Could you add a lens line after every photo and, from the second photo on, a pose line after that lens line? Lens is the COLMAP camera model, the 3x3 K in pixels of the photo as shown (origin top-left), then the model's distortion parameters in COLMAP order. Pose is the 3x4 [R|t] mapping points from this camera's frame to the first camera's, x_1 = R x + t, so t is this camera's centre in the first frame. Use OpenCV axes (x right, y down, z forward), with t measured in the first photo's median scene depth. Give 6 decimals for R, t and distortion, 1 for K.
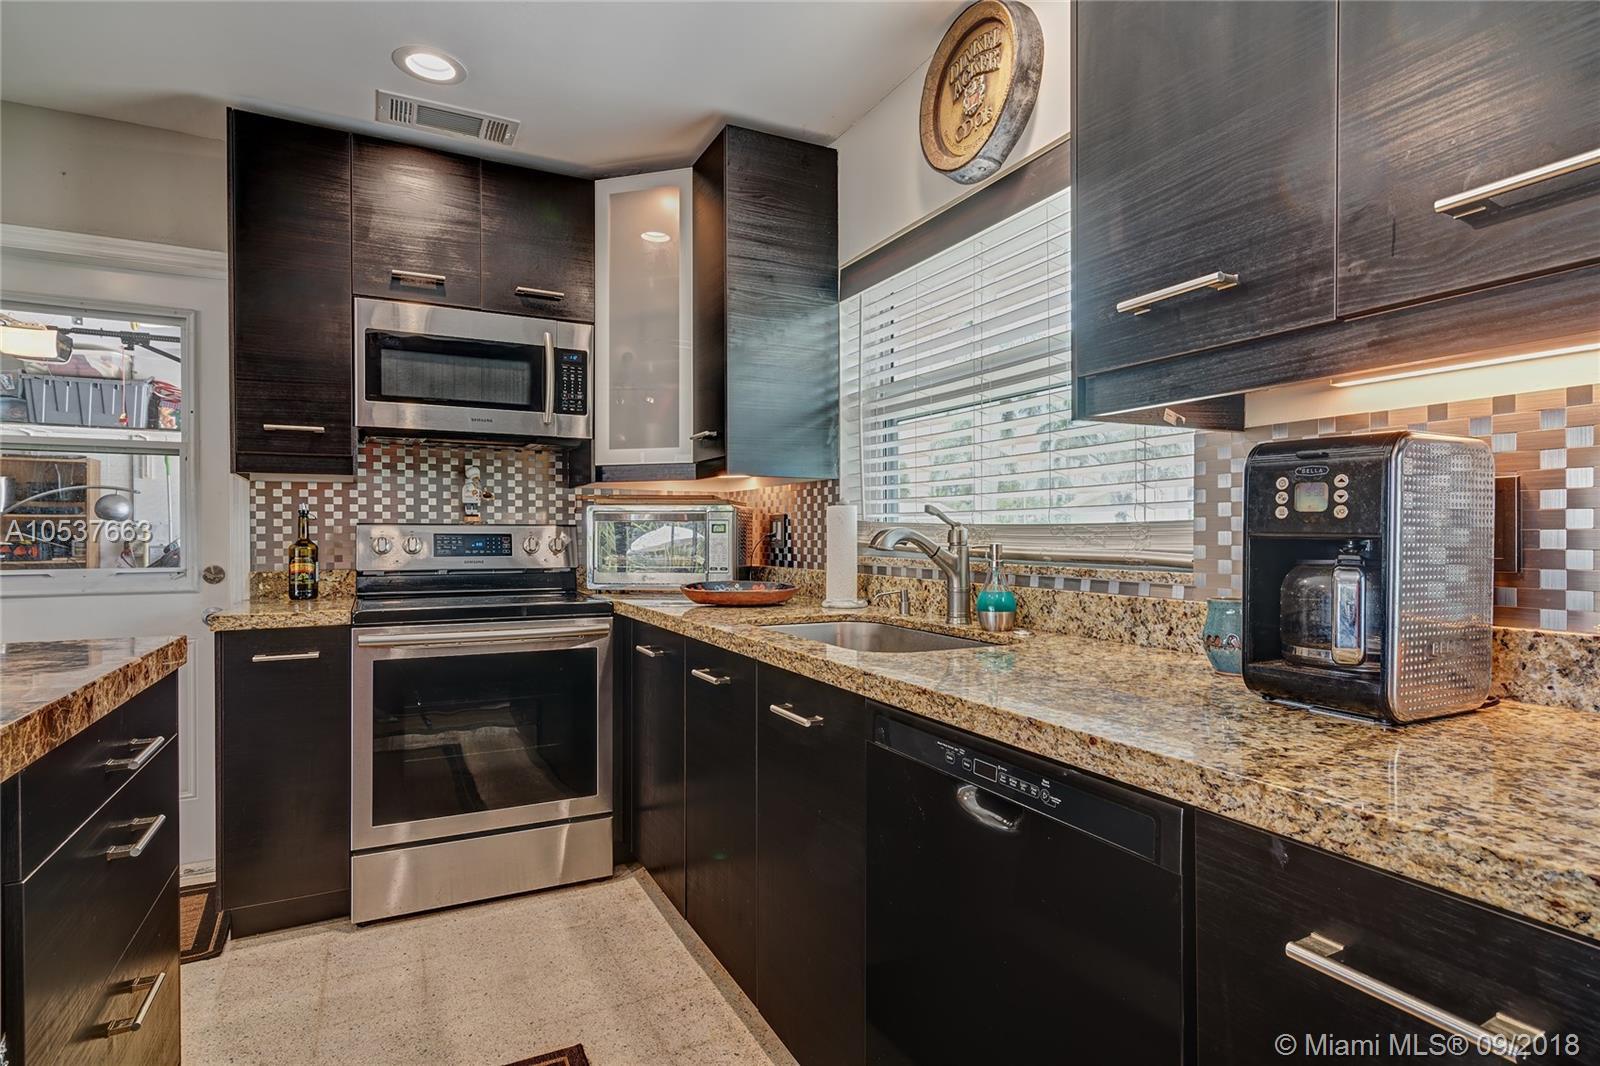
lens RADIAL K [[833.1, 0, 800.0], [0, 833.1, 533.0], [0, 0, 1]] dist [0.000350, 0.000127]
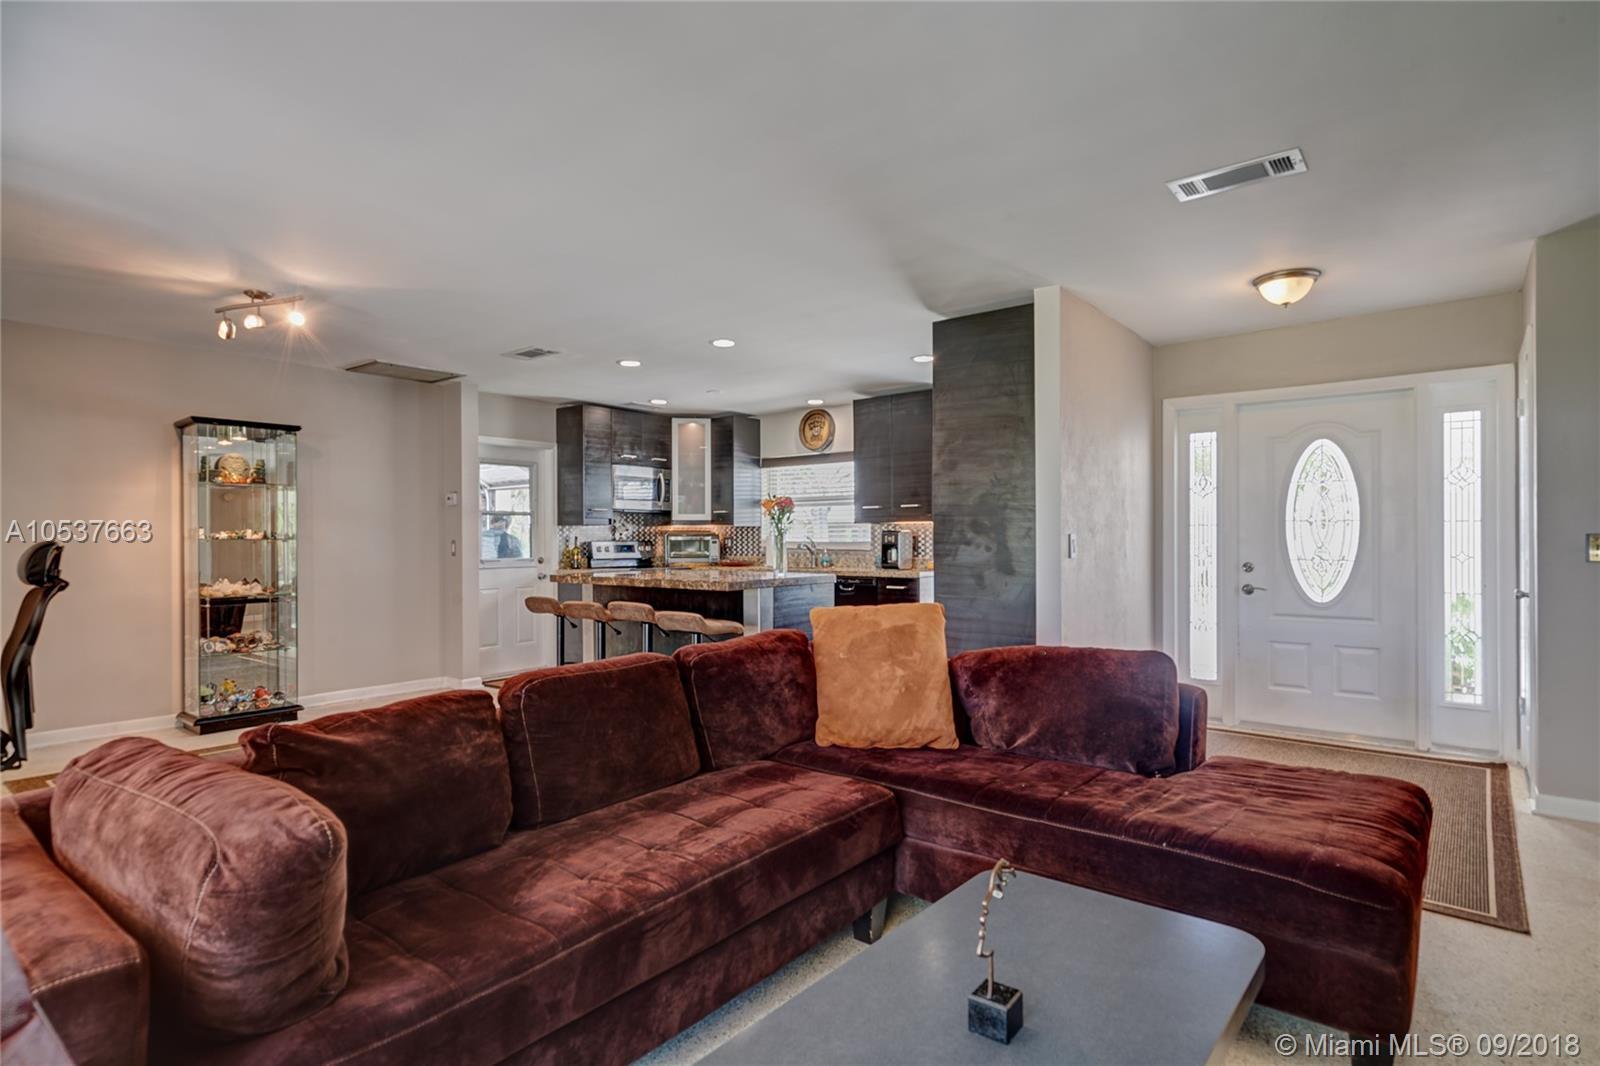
lens RADIAL K [[833.1, 0, 800.0], [0, 833.1, 533.0], [0, 0, 1]] dist [0.000350, 0.000127]
pose [[0.910857, 0.000980, 0.412721, -1.871078], [0.004138, 0.999925, -0.011508, -0.008498], [-0.412702, 0.012190, 0.910785, -3.199111]]
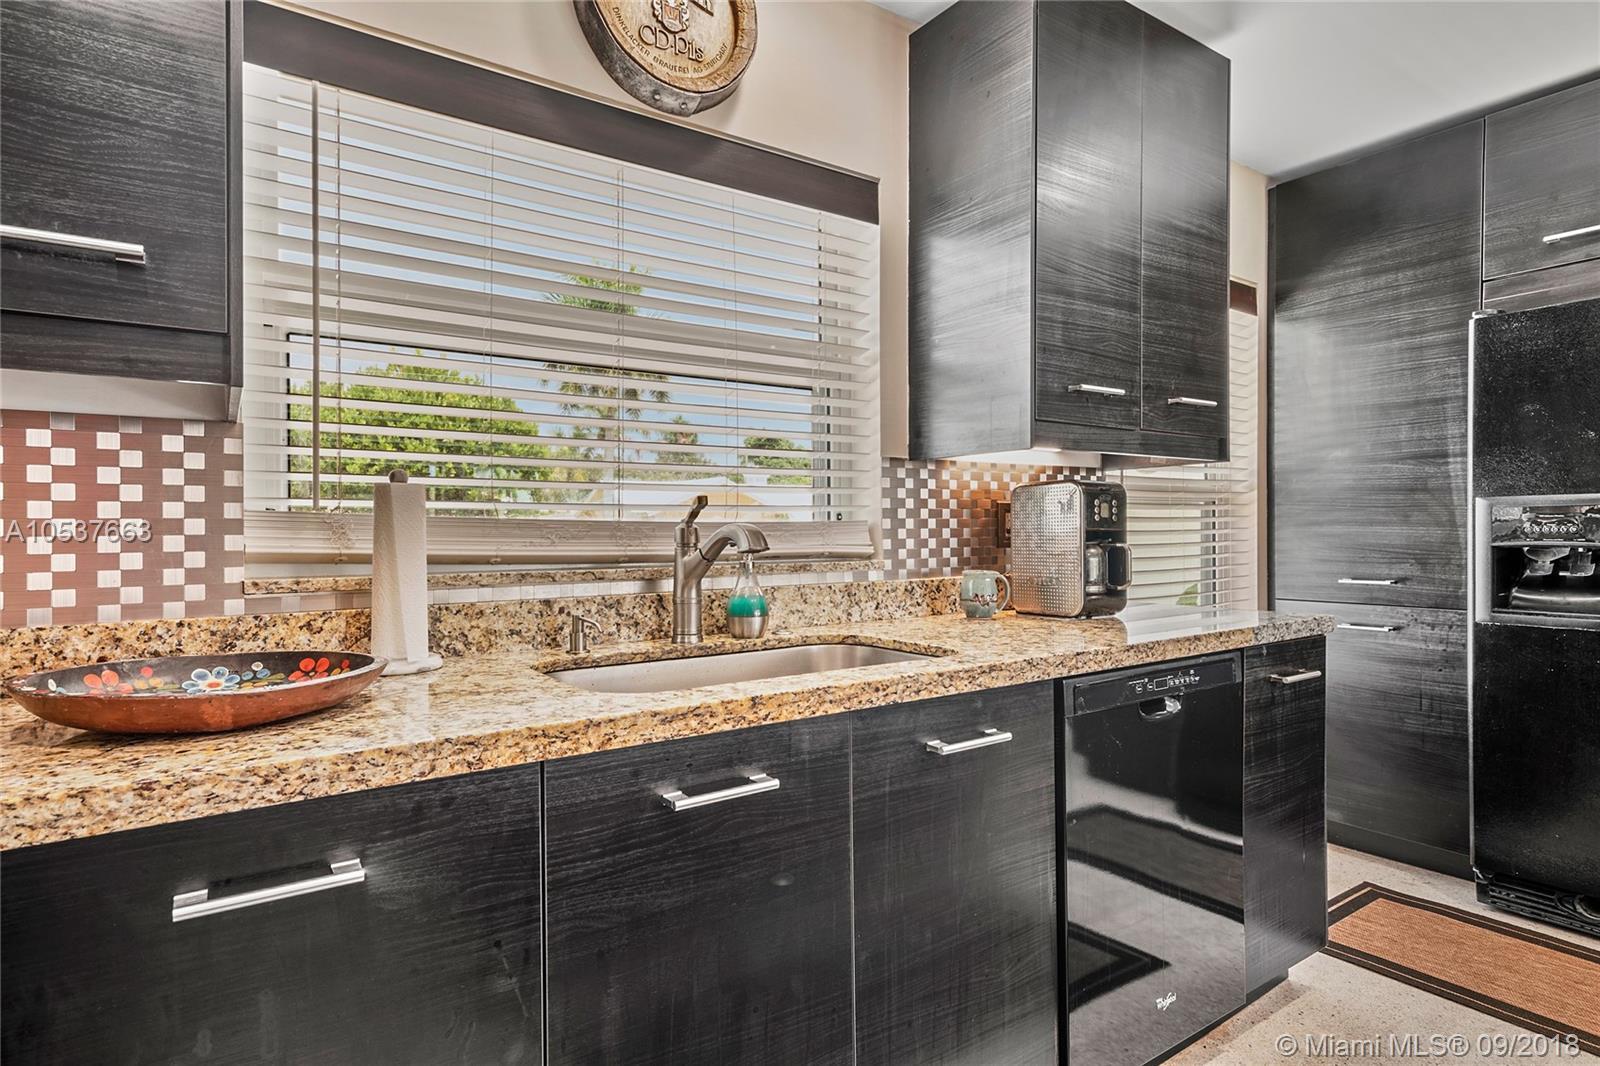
lens RADIAL K [[833.1, 0, 800.0], [0, 833.1, 533.0], [0, 0, 1]] dist [0.000350, 0.000127]
pose [[-0.138522, 0.004002, 0.990351, -0.807049], [0.010599, 0.999941, -0.002558, 0.005813], [-0.990303, 0.010143, -0.138556, 1.265897]]
